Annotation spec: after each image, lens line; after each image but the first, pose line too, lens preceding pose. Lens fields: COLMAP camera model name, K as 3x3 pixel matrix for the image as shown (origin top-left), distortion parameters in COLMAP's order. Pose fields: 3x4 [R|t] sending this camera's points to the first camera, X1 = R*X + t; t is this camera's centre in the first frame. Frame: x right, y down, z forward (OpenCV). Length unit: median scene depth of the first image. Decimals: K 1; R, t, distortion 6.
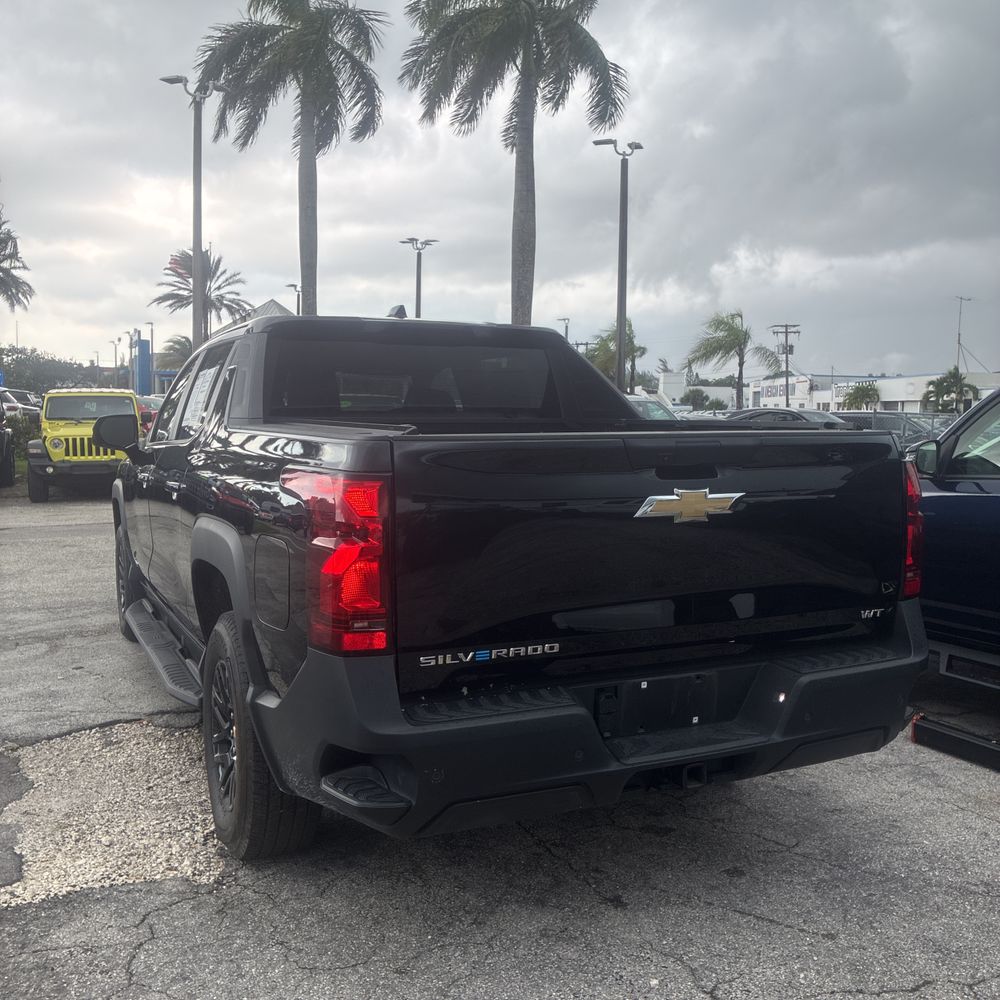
lens RADIAL K [[995.2, 0, 500.9], [0, 995.2, 516.1], [0, 0, 1]] dist [0.036594, -0.042011]
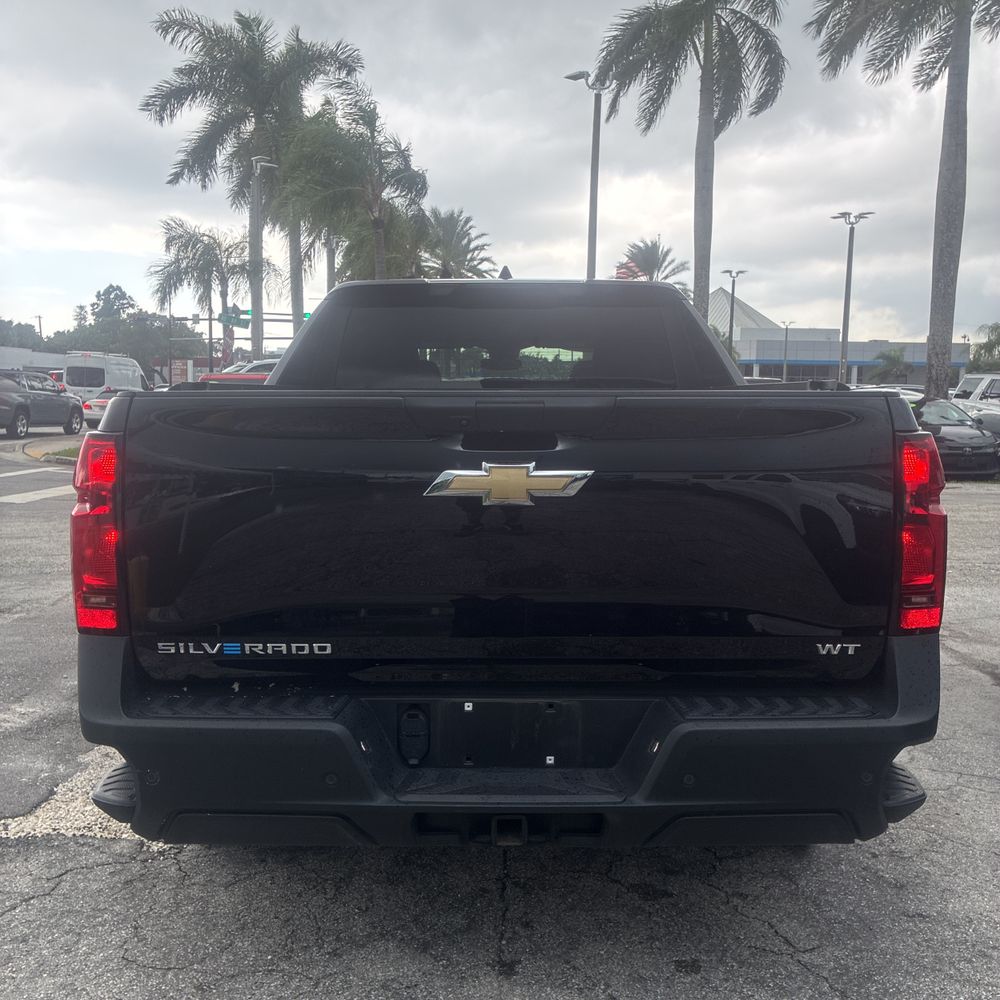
lens RADIAL K [[995.2, 0, 500.9], [0, 995.2, 516.1], [0, 0, 1]] dist [0.036594, -0.042011]
pose [[0.904821, 0.046555, -0.423240, 0.454154], [-0.042099, 0.998916, 0.019877, -0.000986], [0.423706, -0.000167, 0.905800, 0.259570]]
